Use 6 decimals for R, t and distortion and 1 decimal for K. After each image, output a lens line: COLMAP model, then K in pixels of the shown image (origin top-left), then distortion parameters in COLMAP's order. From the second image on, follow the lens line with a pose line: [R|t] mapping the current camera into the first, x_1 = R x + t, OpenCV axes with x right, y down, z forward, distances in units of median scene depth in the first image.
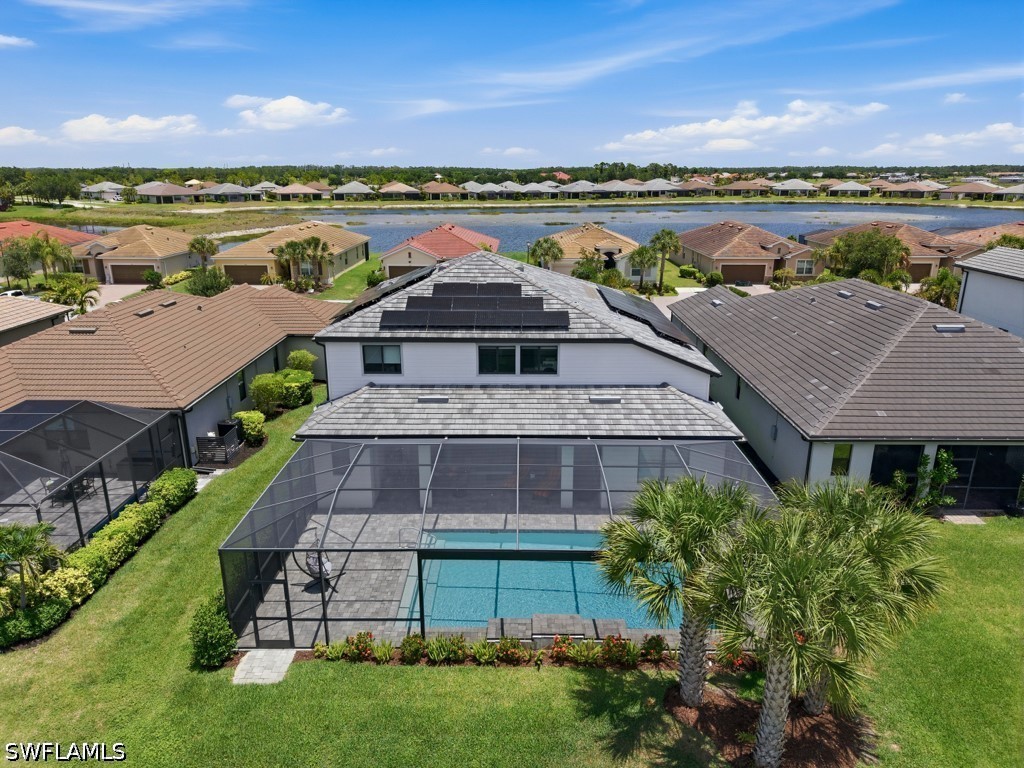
lens RADIAL K [[673.3, 0, 512.0], [0, 673.3, 384.0], [0, 0, 1]] dist [0.051918, -0.062969]
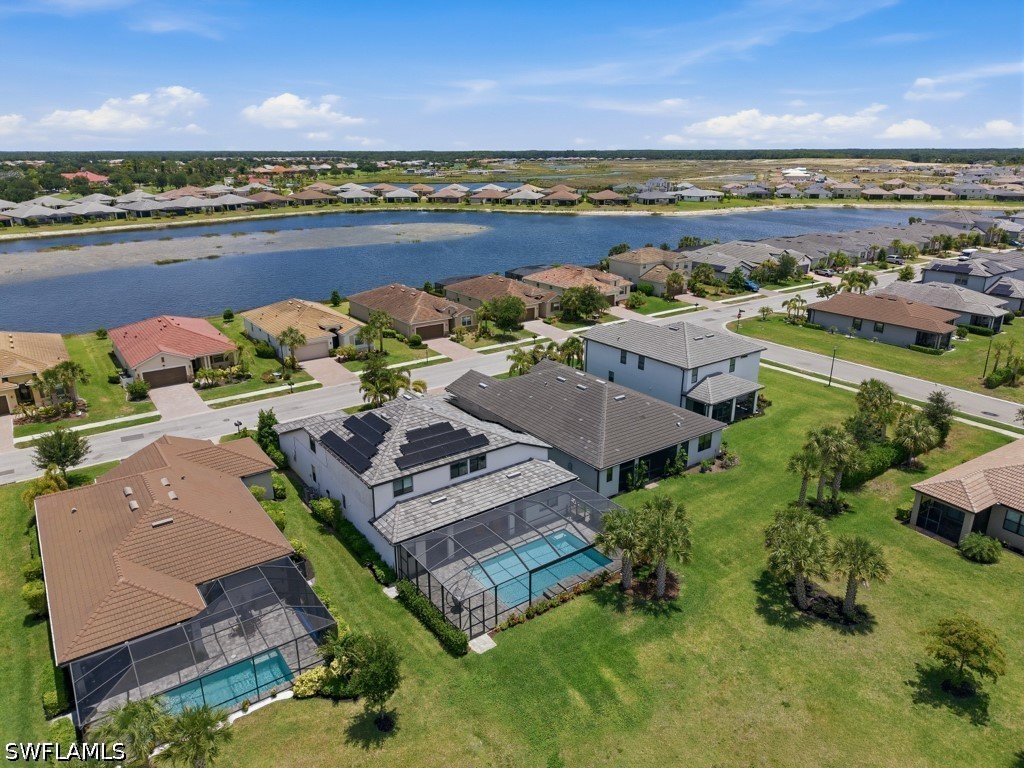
lens RADIAL K [[673.3, 0, 512.0], [0, 673.3, 384.0], [0, 0, 1]] dist [0.051918, -0.062969]
pose [[0.802493, -0.190535, 0.565422, -0.904721], [0.177411, 0.980979, 0.078772, -0.384910], [-0.569676, 0.037099, 0.821032, -0.610261]]
